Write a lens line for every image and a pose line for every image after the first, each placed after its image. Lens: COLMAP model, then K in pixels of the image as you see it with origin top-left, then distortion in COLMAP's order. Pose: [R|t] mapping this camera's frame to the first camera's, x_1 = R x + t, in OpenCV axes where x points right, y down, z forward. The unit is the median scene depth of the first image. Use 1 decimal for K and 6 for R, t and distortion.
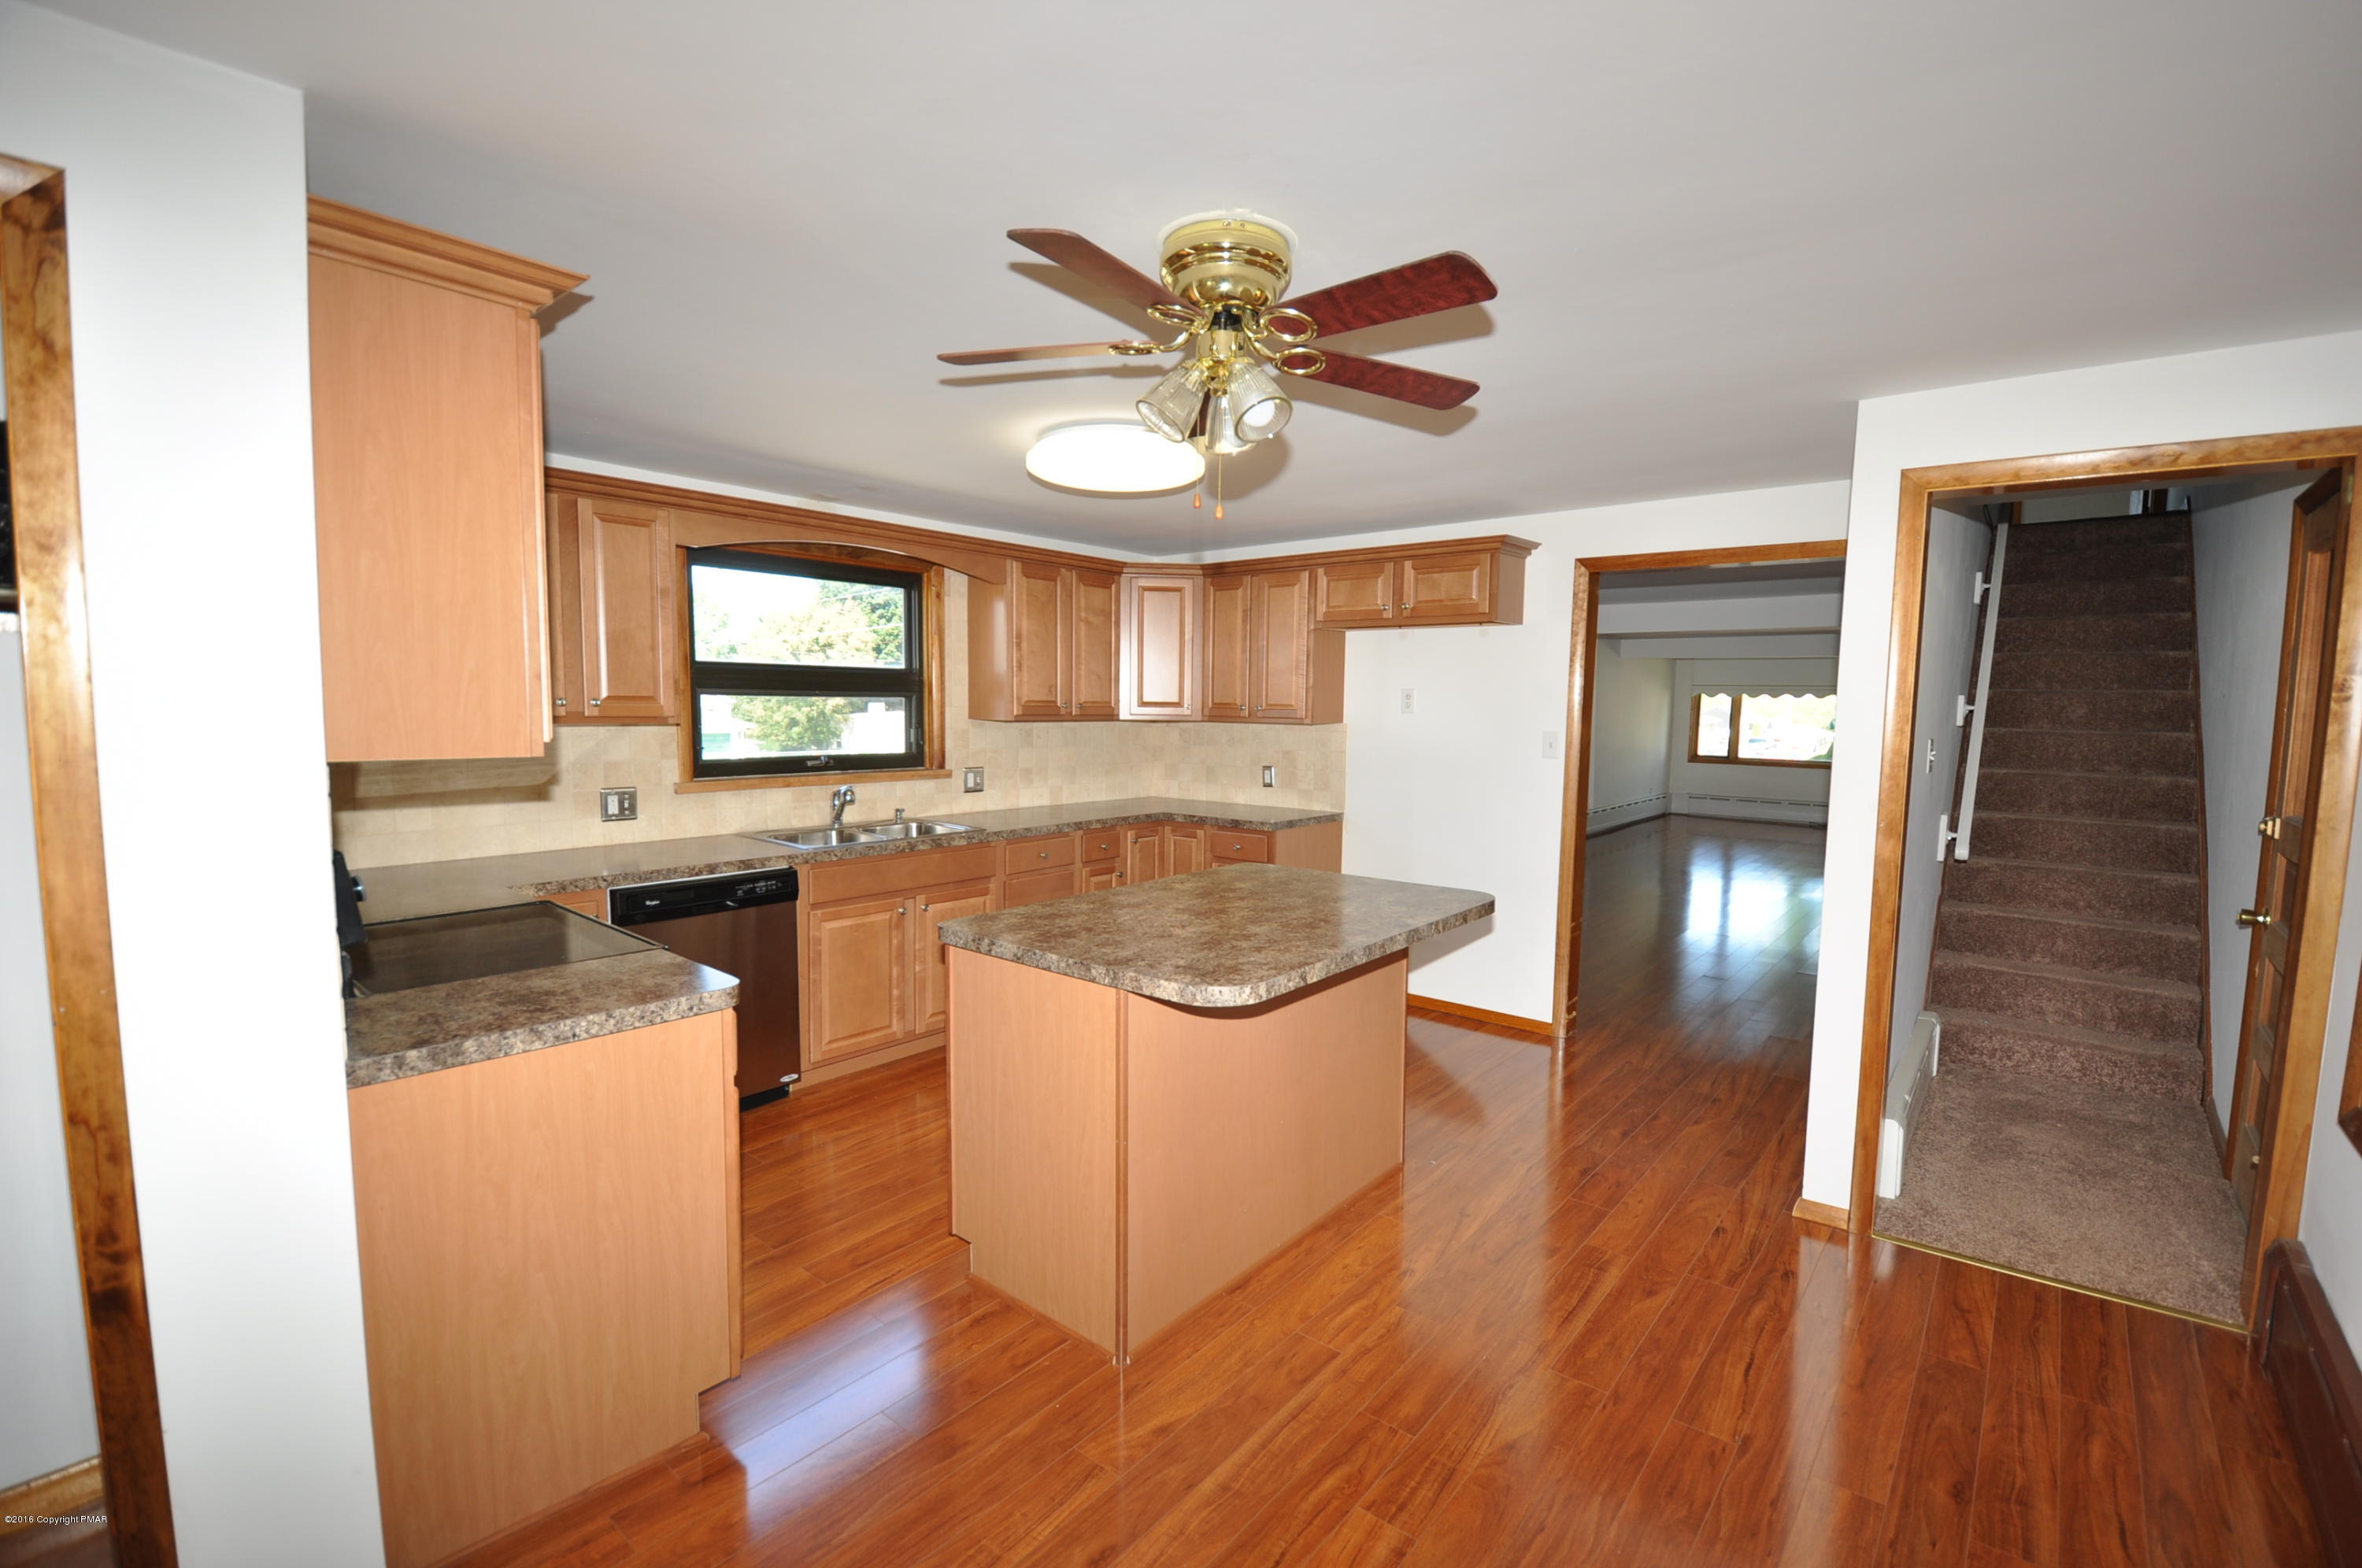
lens RADIAL K [[1042.9, 0, 1174.1], [0, 1042.9, 794.0], [0, 0, 1]] dist [0.024557, -0.028182]
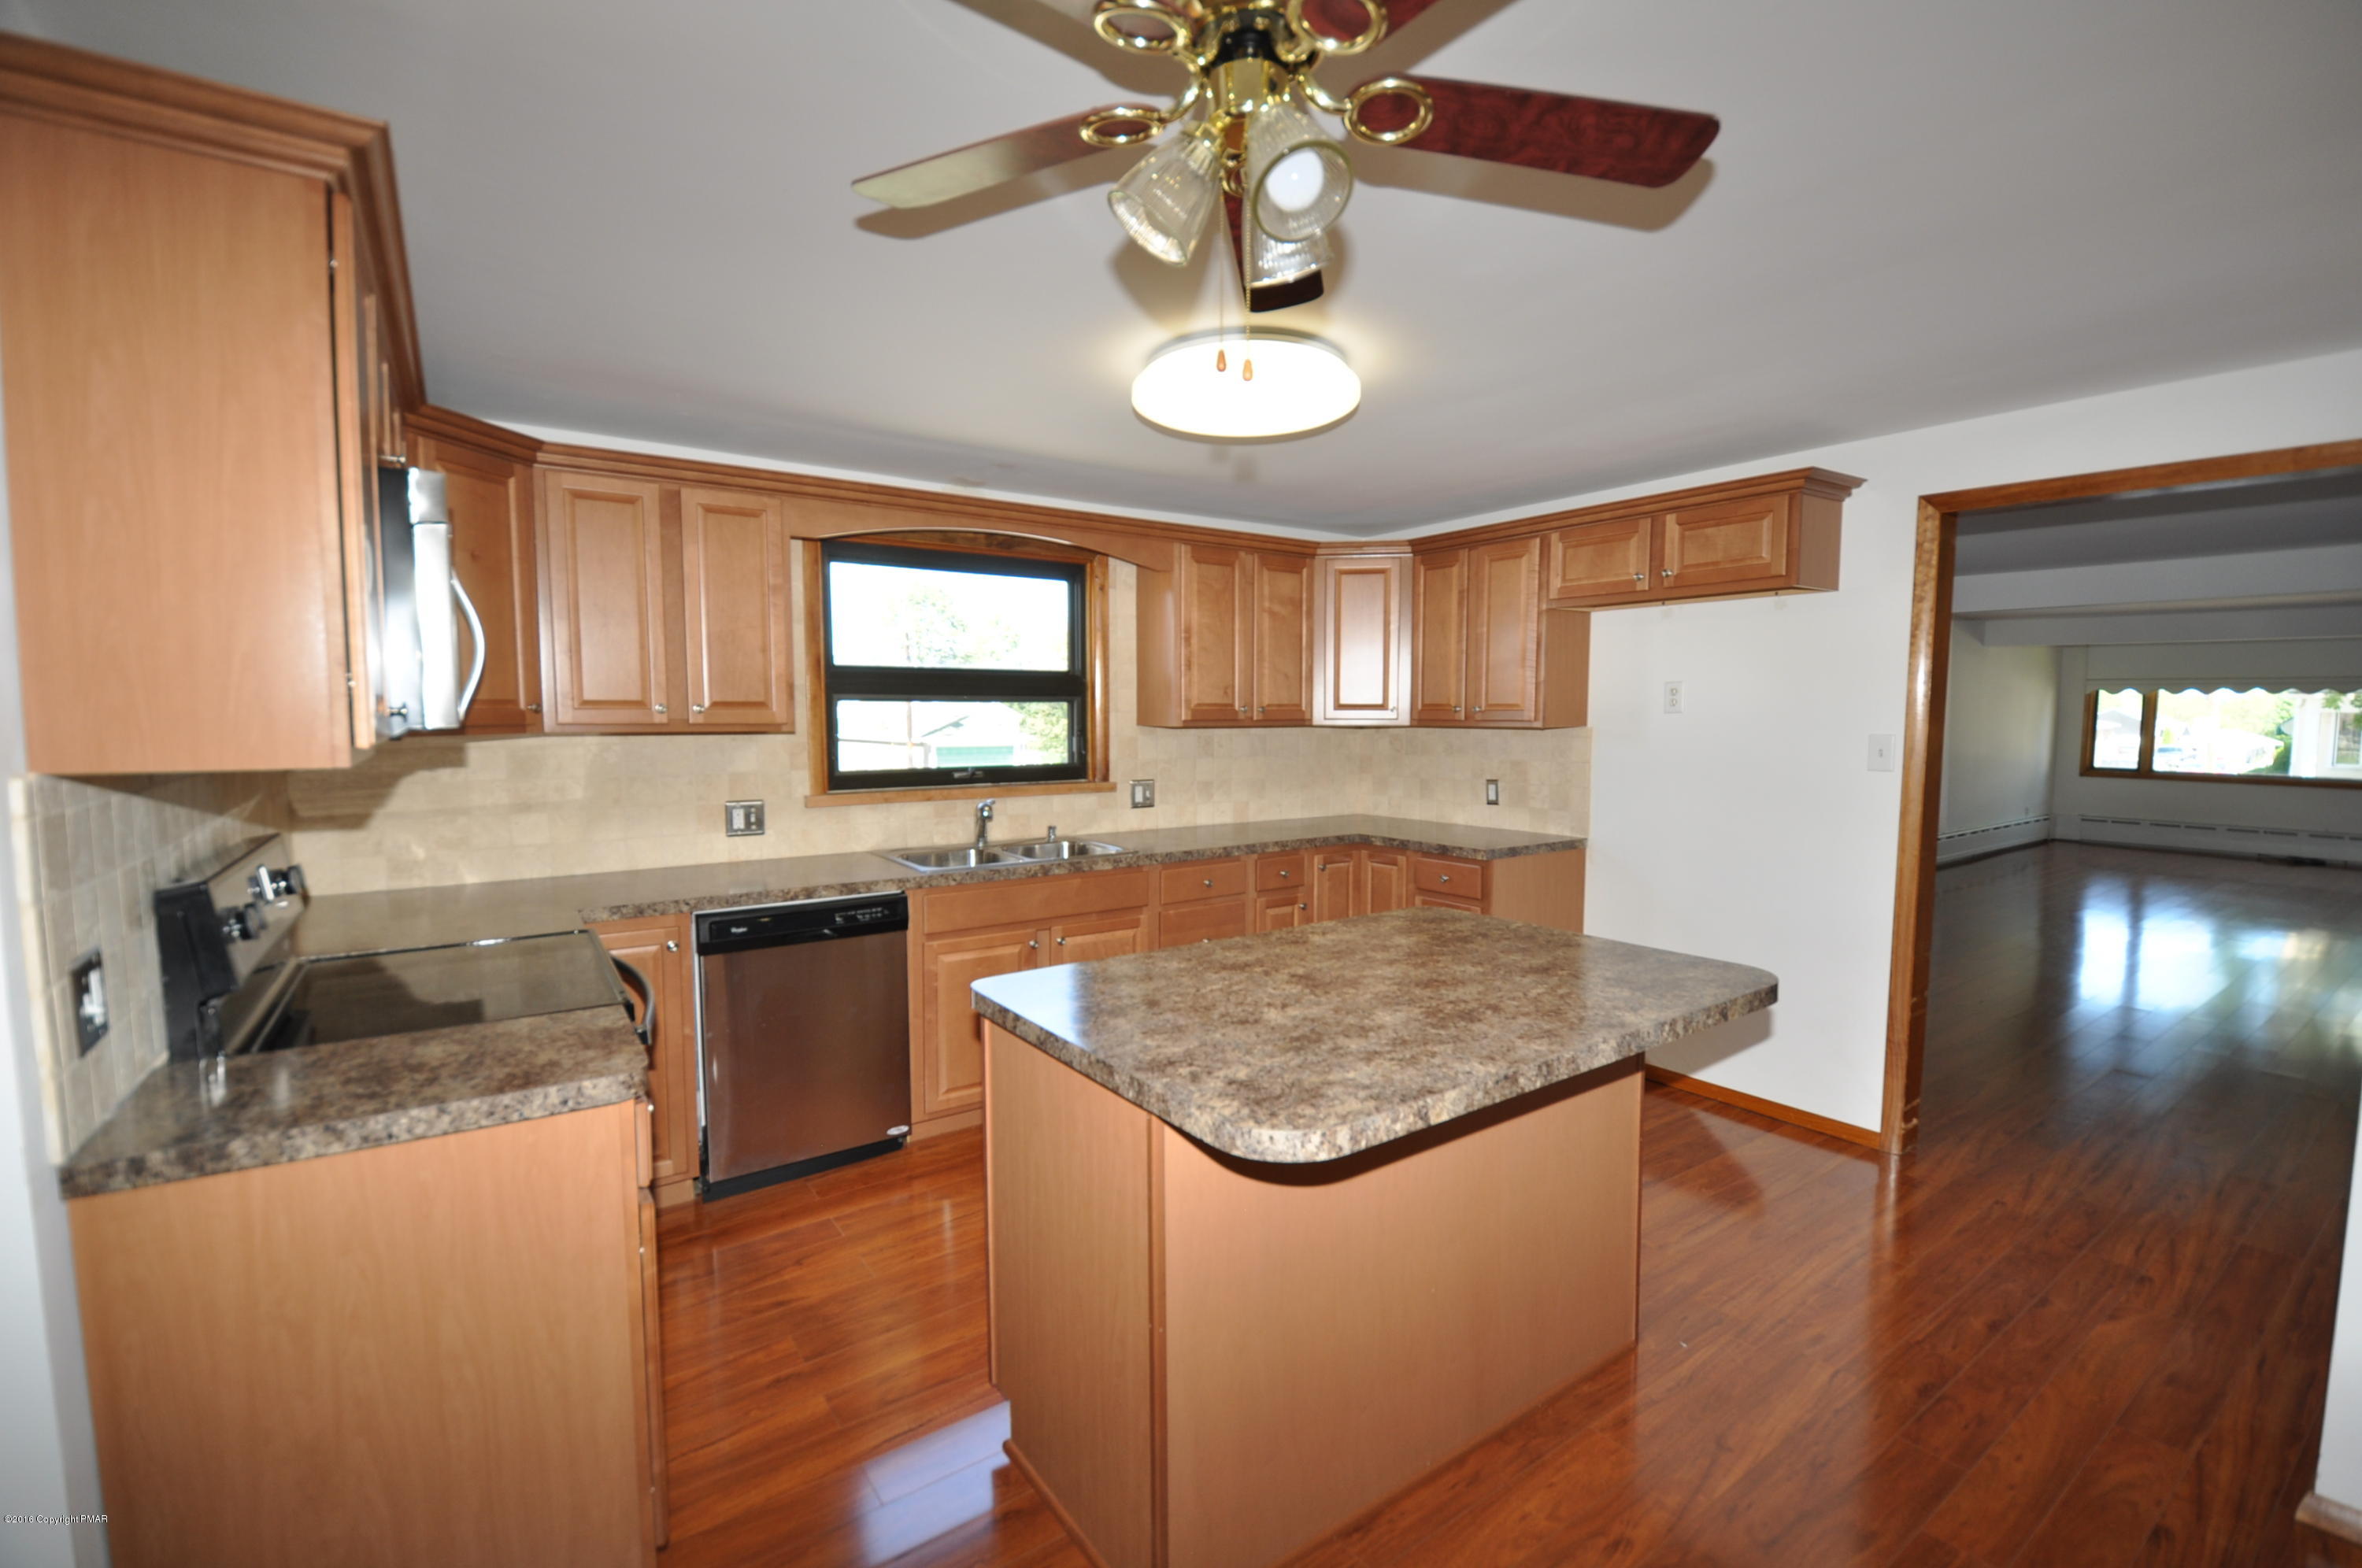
lens RADIAL K [[1042.9, 0, 1174.1], [0, 1042.9, 794.0], [0, 0, 1]] dist [0.024557, -0.028182]
pose [[0.967969, 0.007523, -0.250956, 0.070880], [-0.010226, 0.999903, -0.009470, -0.006543], [0.250860, 0.011733, 0.967952, 0.178231]]
